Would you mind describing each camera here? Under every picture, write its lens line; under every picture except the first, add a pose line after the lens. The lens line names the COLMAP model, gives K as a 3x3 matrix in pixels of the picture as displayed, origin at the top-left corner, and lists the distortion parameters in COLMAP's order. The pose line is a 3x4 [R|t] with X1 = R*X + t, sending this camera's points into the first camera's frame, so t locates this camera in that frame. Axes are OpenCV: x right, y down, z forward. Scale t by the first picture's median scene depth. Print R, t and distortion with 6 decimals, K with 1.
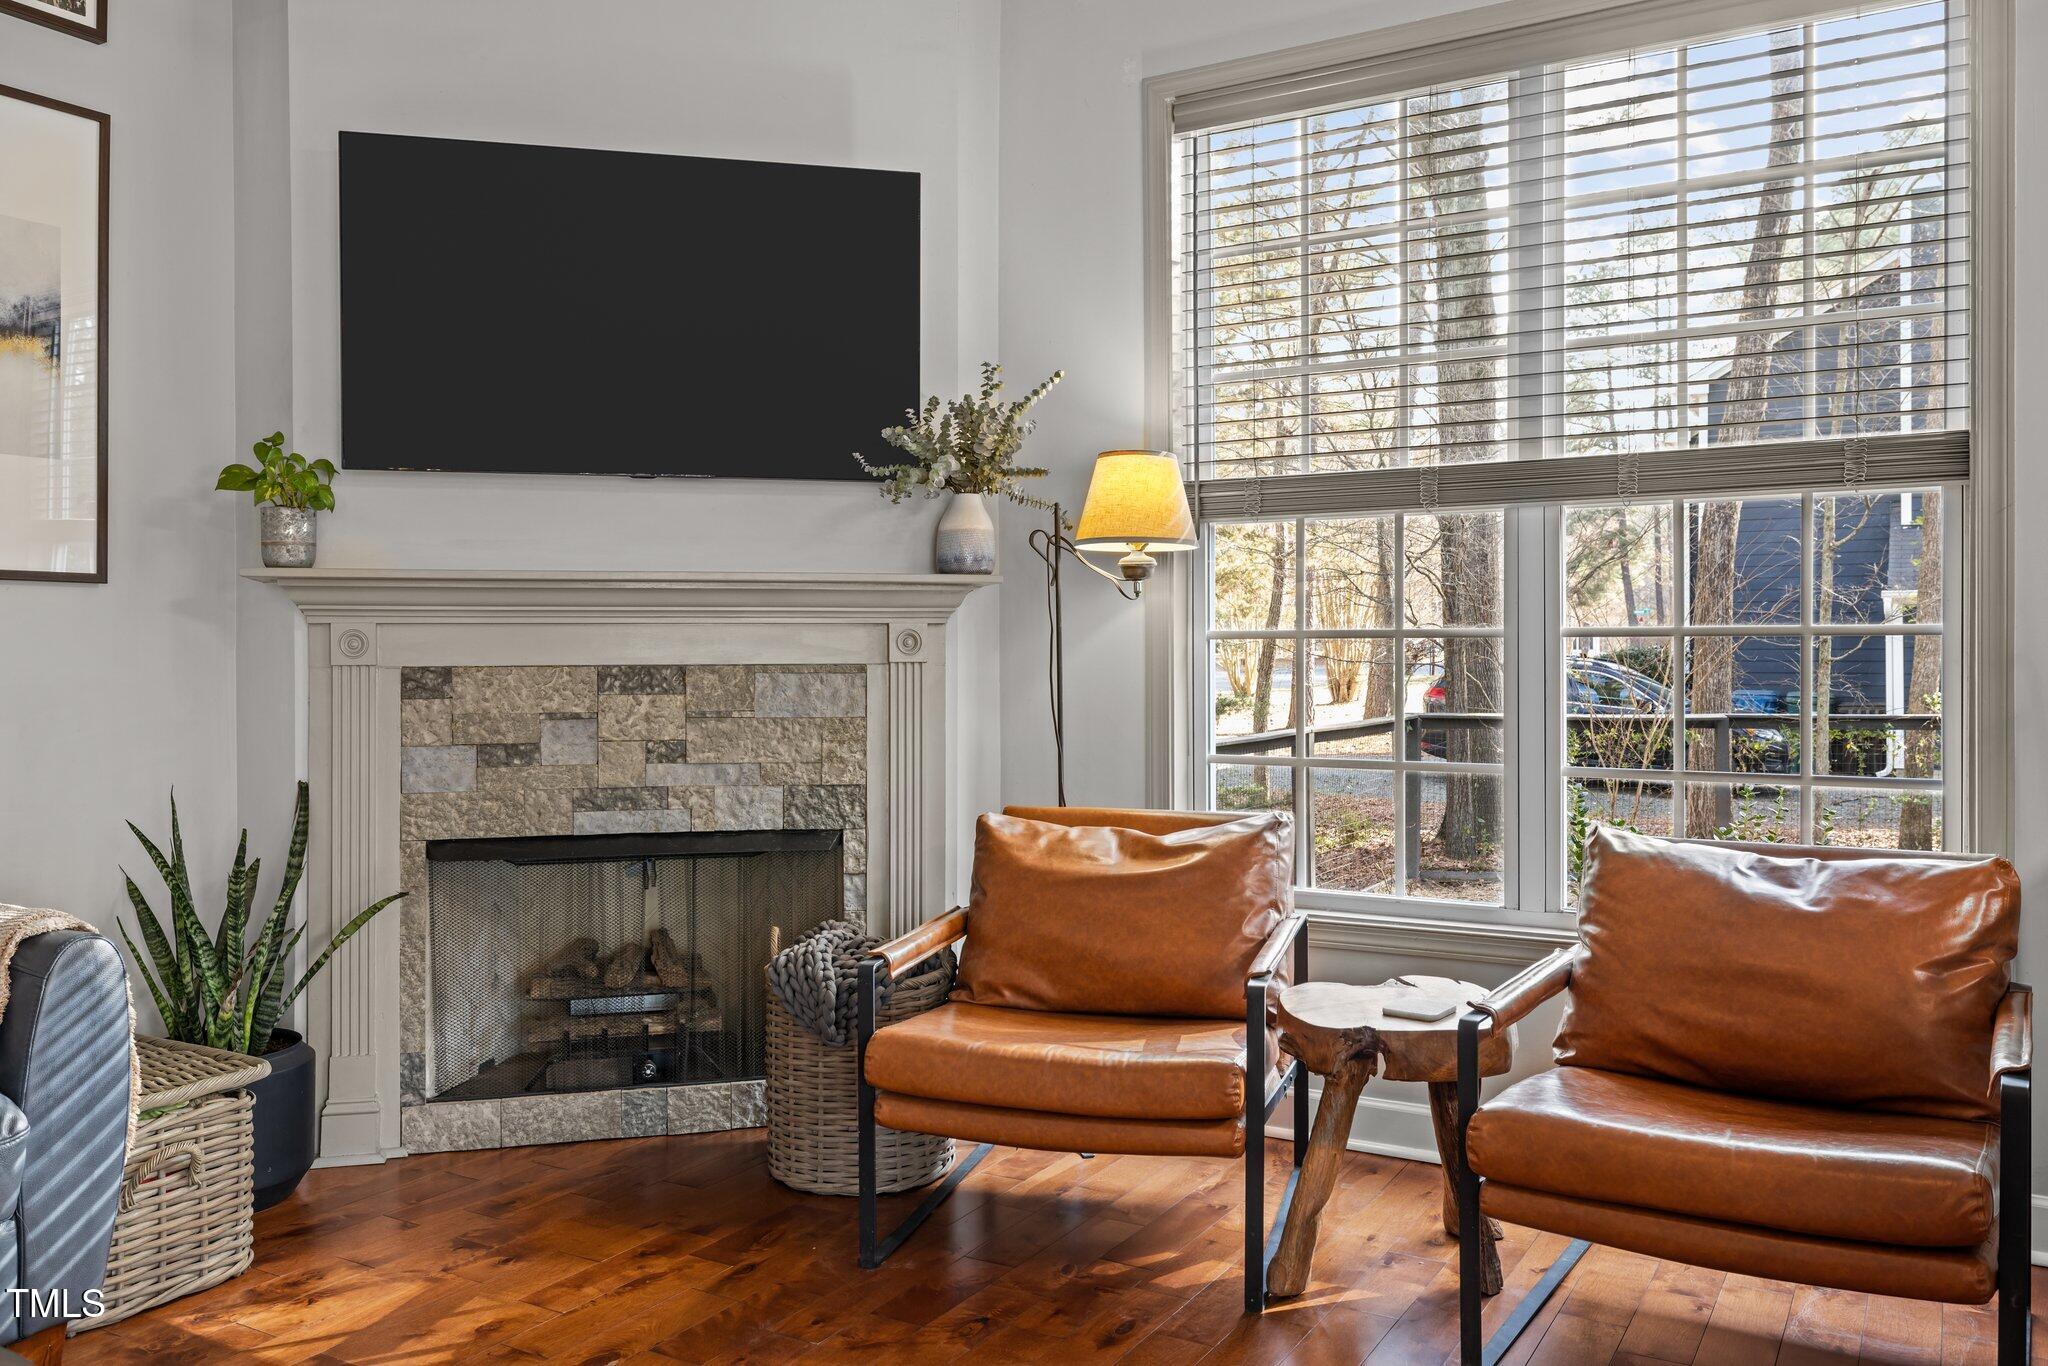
lens RADIAL K [[1586.4, 0, 1011.0], [0, 1586.4, 664.4], [0, 0, 1]] dist [-0.002021, -0.005193]
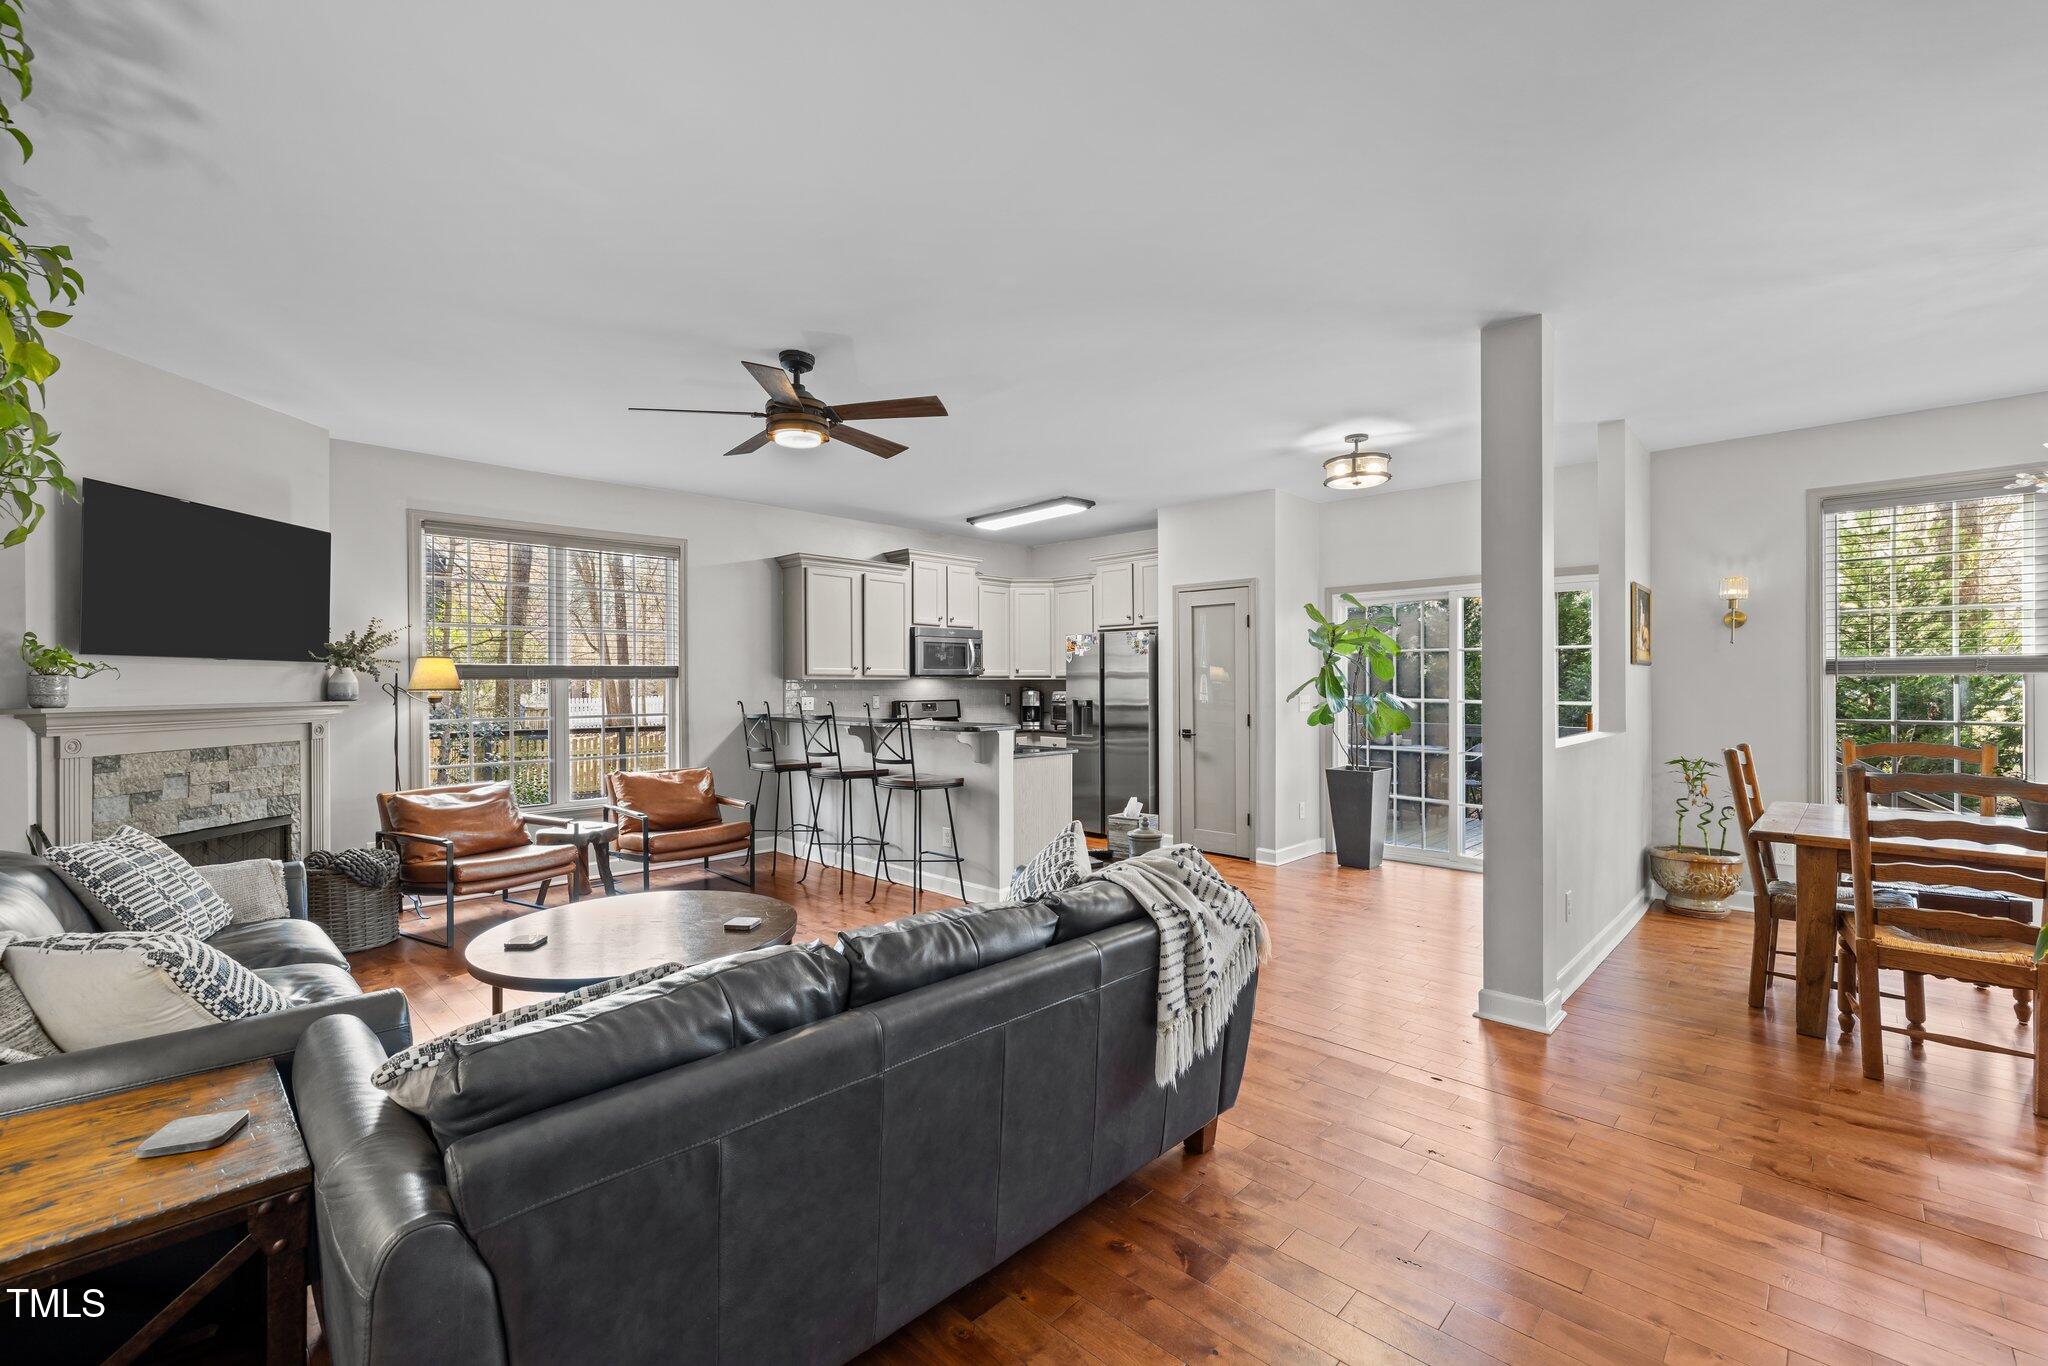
lens RADIAL K [[866.8, 0, 1029.2], [0, 866.8, 677.9], [0, 0, 1]] dist [0.002293, -0.000333]
pose [[0.224983, 0.008618, 0.974325, -1.180906], [0.017951, 0.999755, -0.012988, -0.061052], [-0.974197, 0.020413, 0.224773, -0.335731]]
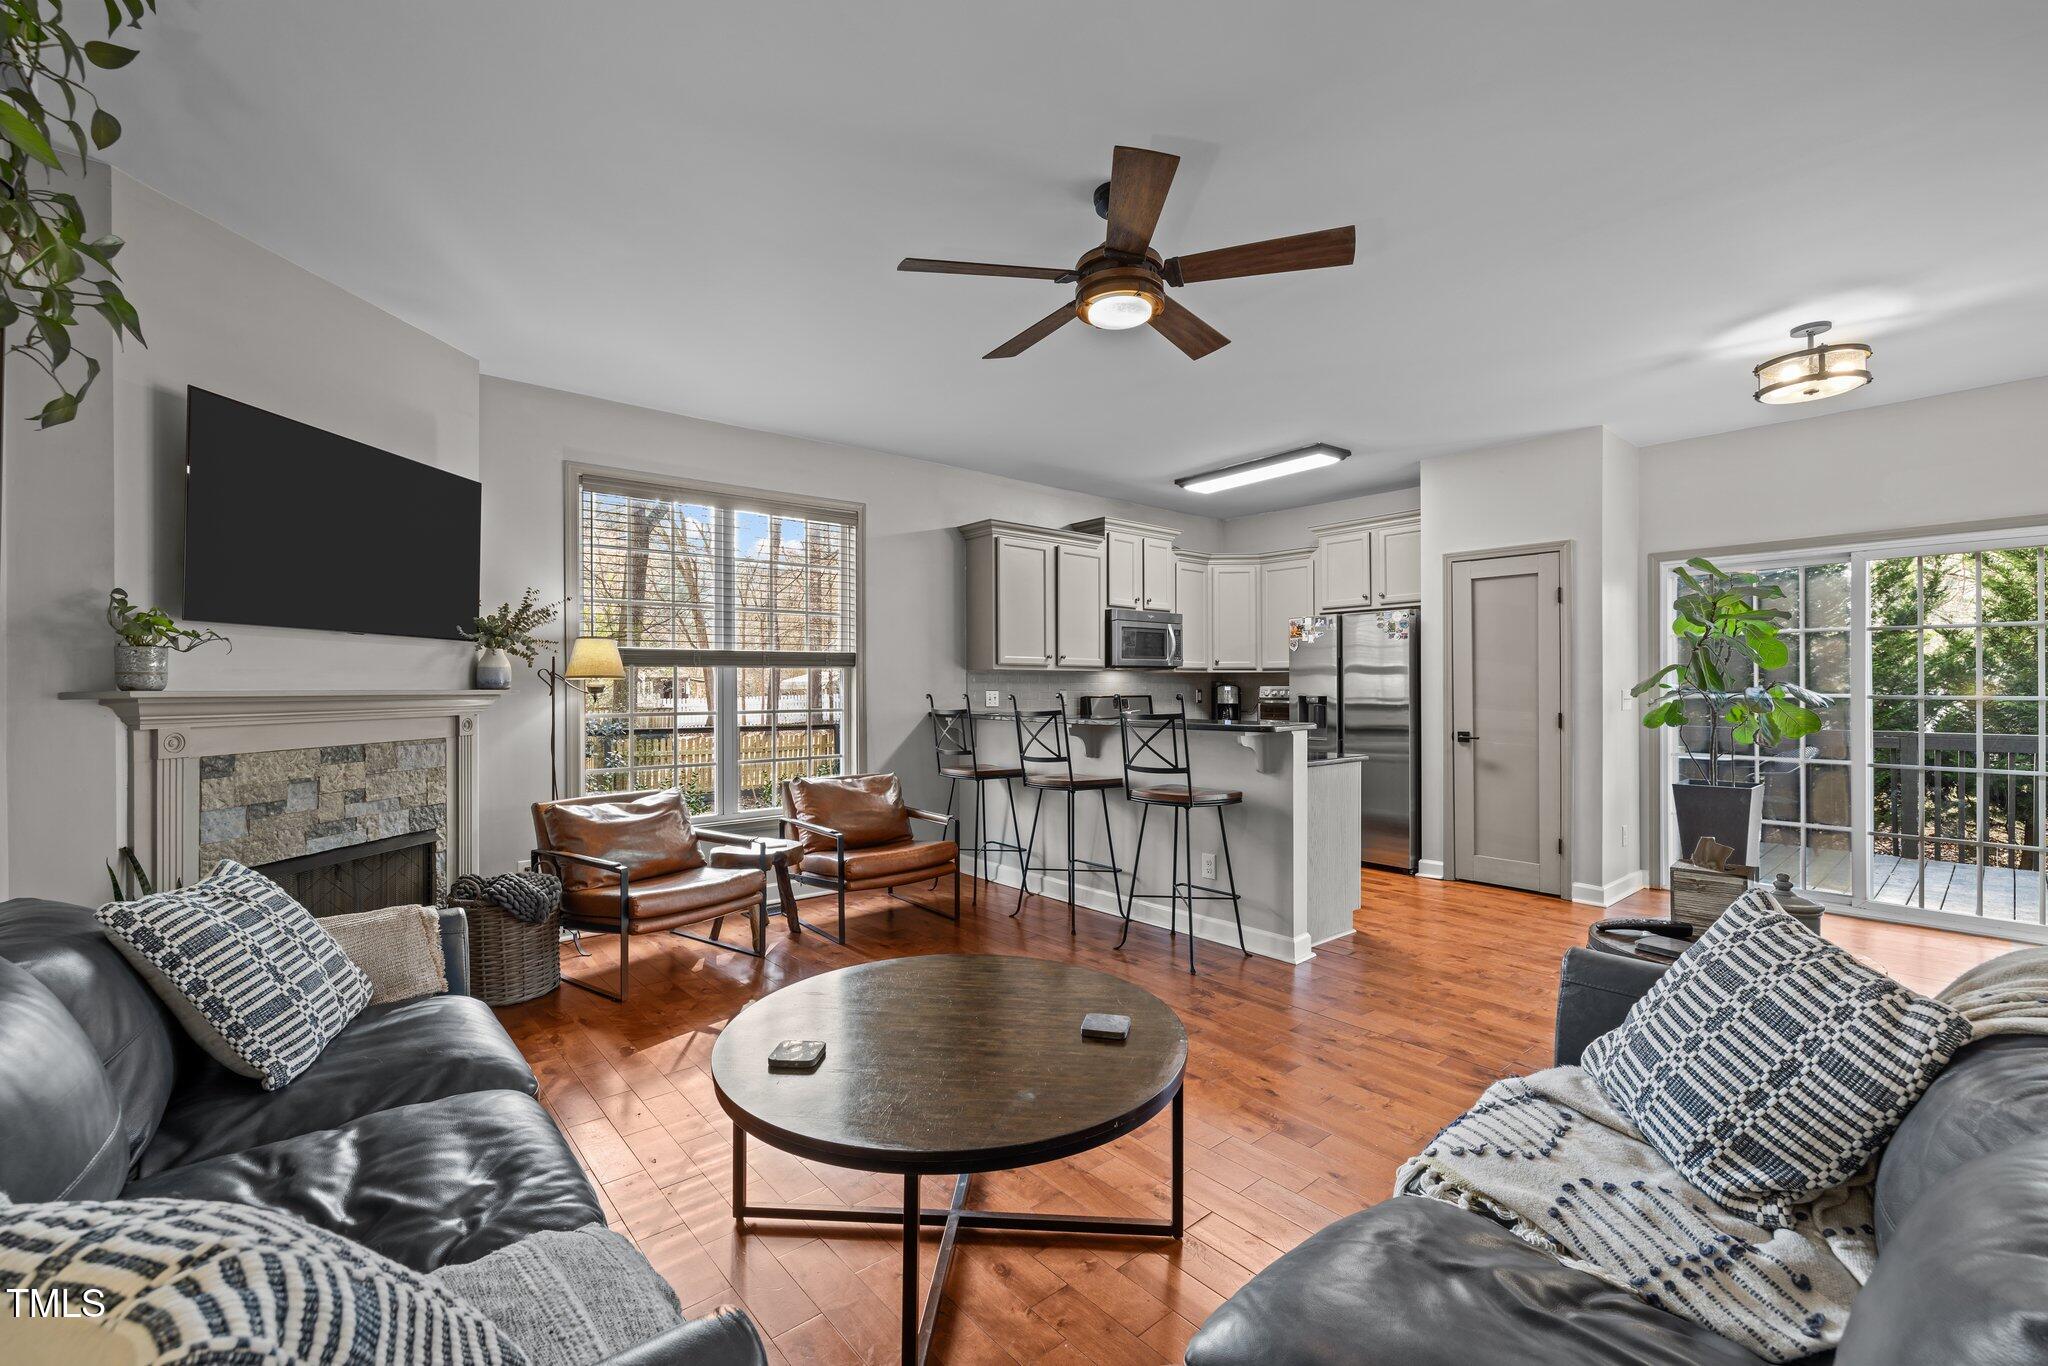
lens RADIAL K [[866.8, 0, 1027.2], [0, 866.8, 679.2], [0, 0, 1]] dist [0.002293, -0.000333]
pose [[0.312394, 0.010425, 0.949895, -0.927449], [0.015643, 0.999748, -0.016116, -0.045870], [-0.949824, 0.019894, 0.312152, 0.041185]]
